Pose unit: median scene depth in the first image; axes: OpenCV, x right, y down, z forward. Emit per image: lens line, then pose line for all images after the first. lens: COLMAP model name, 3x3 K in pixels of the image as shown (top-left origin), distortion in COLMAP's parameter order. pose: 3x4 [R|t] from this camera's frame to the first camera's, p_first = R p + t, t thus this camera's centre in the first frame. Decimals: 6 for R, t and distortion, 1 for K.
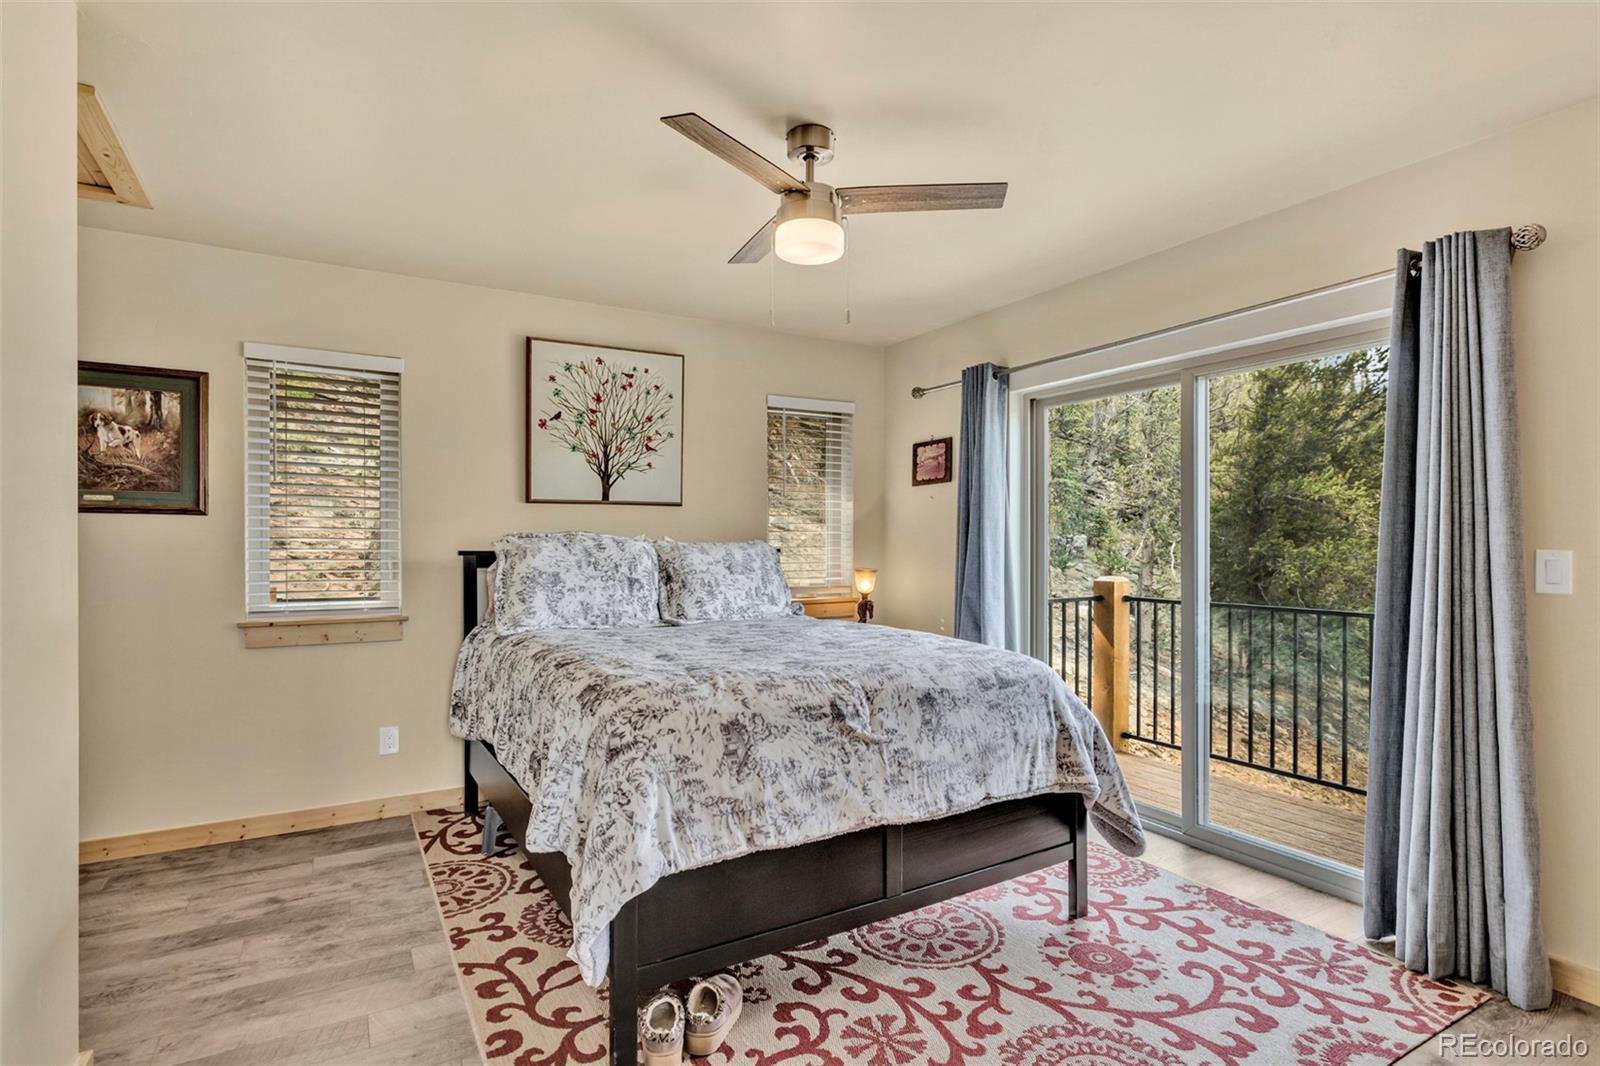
lens RADIAL K [[805.4, 0, 801.2], [0, 805.4, 538.6], [0, 0, 1]] dist [0.005486, 0.002417]
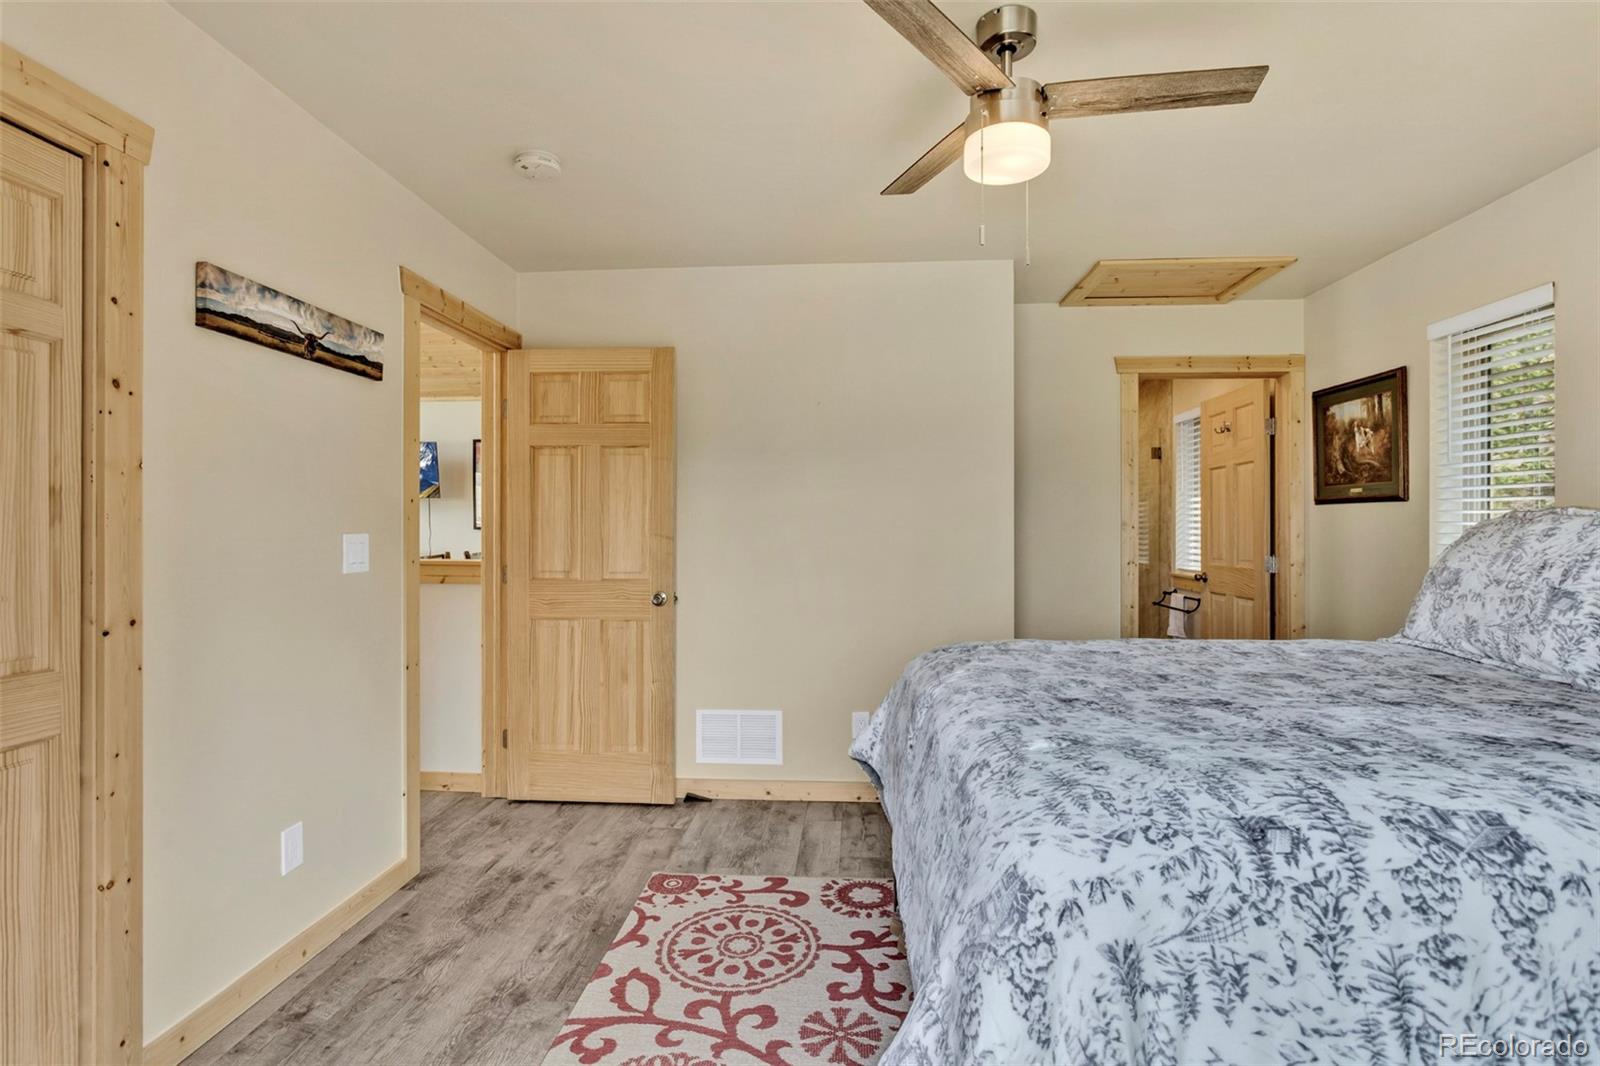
lens RADIAL K [[805.4, 0, 800.8], [0, 805.4, 527.4], [0, 0, 1]] dist [0.005486, 0.002417]
pose [[-0.555947, -0.001782, -0.831216, 0.604331], [0.001555, 0.999994, -0.003184, 0.008001], [0.831216, -0.003062, -0.555941, 0.966701]]
